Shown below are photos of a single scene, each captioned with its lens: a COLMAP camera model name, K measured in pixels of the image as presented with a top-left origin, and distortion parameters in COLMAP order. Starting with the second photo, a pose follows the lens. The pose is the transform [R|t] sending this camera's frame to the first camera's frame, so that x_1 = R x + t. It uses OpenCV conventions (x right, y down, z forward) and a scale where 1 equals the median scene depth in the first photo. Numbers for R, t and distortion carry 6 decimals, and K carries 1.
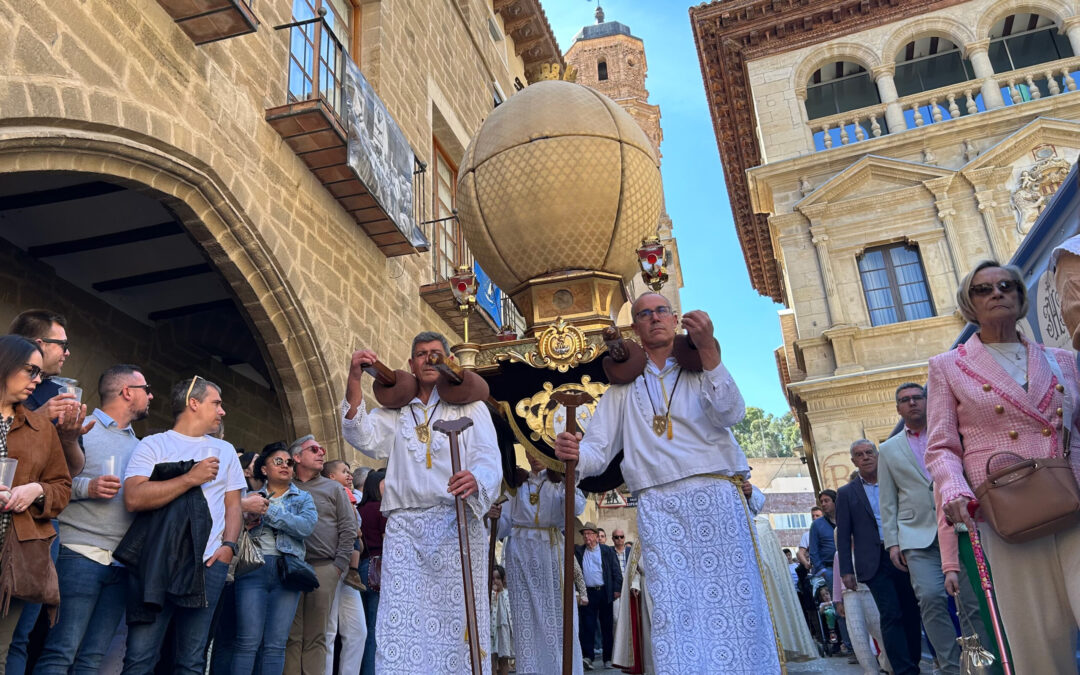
lens RADIAL K [[920.2, 0, 483.6], [0, 920.2, 336.2], [0, 0, 1]] dist [0.080857, -0.079674]
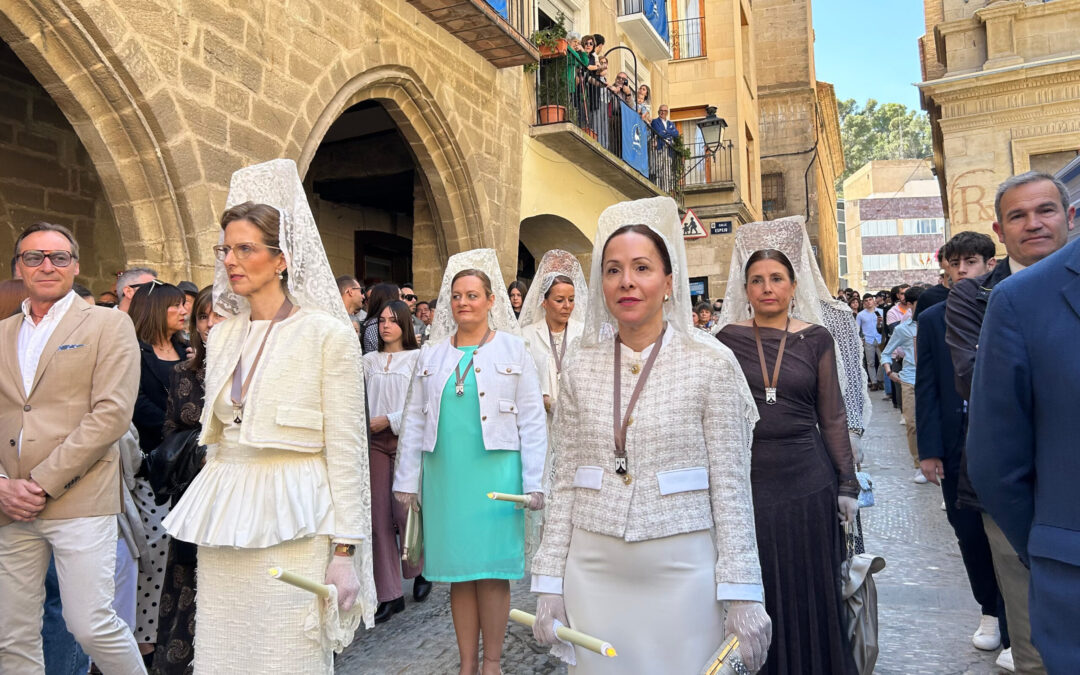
lens RADIAL K [[917.4, 0, 540.0], [0, 917.4, 337.5], [0, 0, 1]] dist [0.038838, -0.011088]
pose [[0.996941, 0.006720, -0.077873, 0.146760], [0.018295, 0.948562, 0.316062, 0.004869], [0.075991, -0.316520, 0.945537, 0.349983]]
